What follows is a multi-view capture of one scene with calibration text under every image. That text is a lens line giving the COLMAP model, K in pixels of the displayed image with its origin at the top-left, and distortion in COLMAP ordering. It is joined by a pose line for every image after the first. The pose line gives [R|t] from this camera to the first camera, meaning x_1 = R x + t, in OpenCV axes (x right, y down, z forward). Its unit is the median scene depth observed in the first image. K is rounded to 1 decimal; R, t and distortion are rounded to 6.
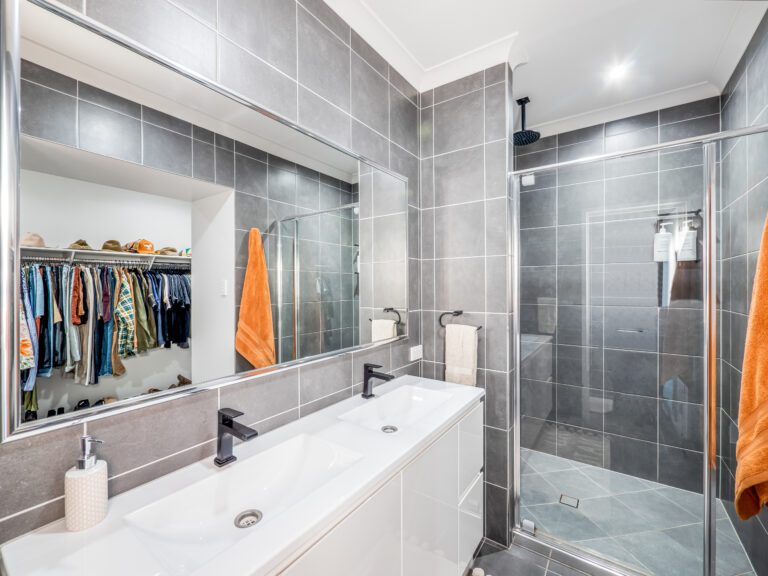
lens RADIAL K [[331.0, 0, 384.2], [0, 331.0, 287.0], [0, 0, 1]] dist [-0.000609, 0.000206]
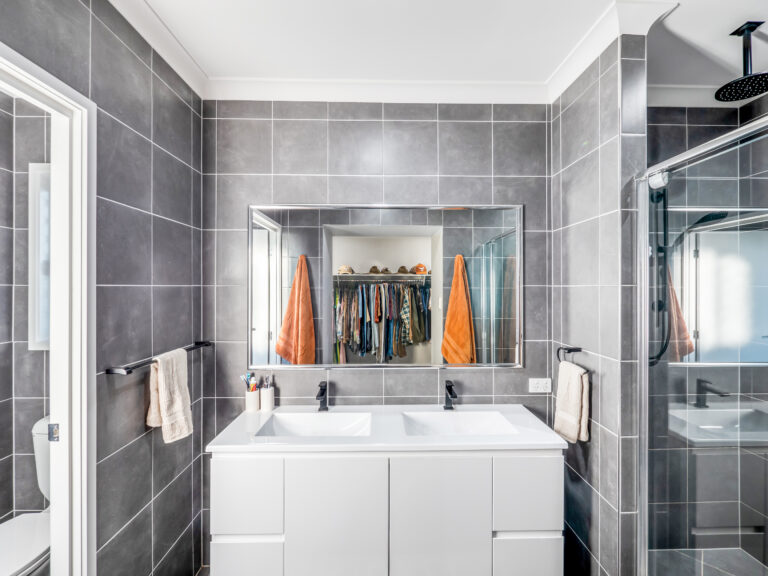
lens RADIAL K [[331.0, 0, 385.8], [0, 331.0, 289.4], [0, 0, 1]] dist [-0.000609, 0.000206]
pose [[0.596853, 0.006317, -0.802325, 0.426629], [-0.004149, 0.999980, 0.004786, -0.055754], [0.802340, 0.000472, 0.596868, 0.061709]]
